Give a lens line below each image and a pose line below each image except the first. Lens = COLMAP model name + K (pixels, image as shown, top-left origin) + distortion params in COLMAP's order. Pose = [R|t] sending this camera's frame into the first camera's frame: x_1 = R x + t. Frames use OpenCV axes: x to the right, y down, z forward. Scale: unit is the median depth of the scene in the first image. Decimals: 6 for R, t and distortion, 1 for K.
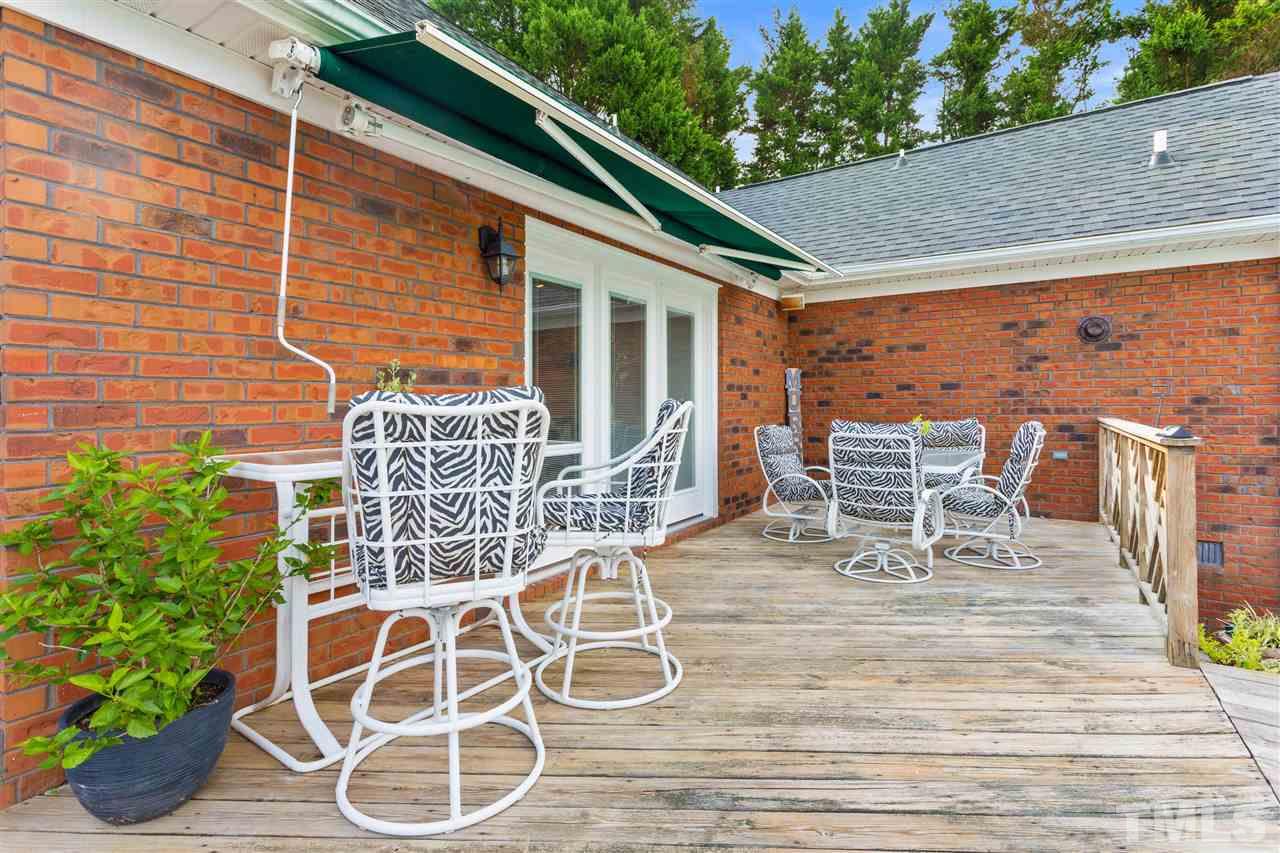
lens RADIAL K [[616.2, 0, 643.8], [0, 616.2, 398.8], [0, 0, 1]] dist [-0.000890, 0.000102]
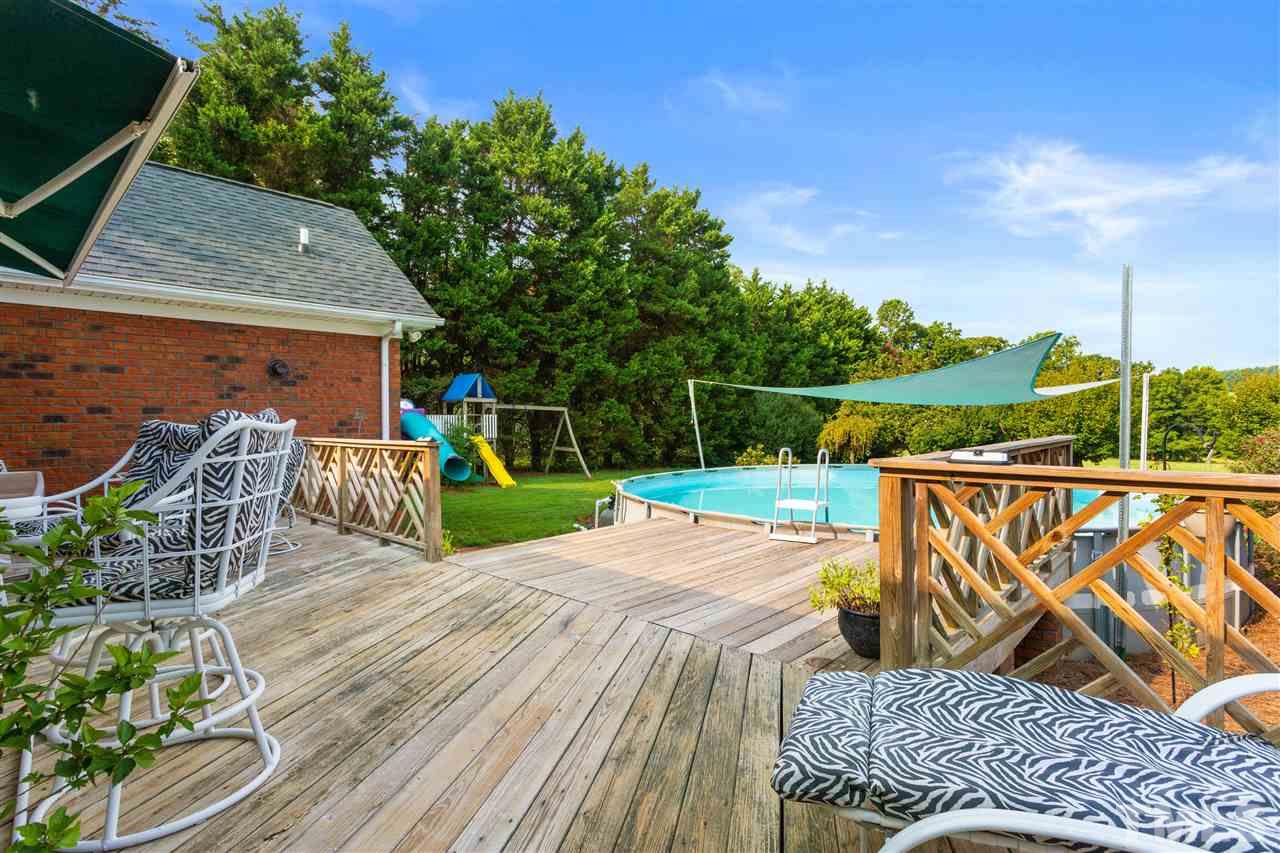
lens RADIAL K [[616.2, 0, 643.8], [0, 616.2, 398.8], [0, 0, 1]] dist [-0.000890, 0.000102]
pose [[0.171876, 0.039122, 0.984341, -0.399081], [0.001897, 0.999196, -0.040044, 0.003598], [-0.985117, 0.008749, 0.171664, 0.016531]]
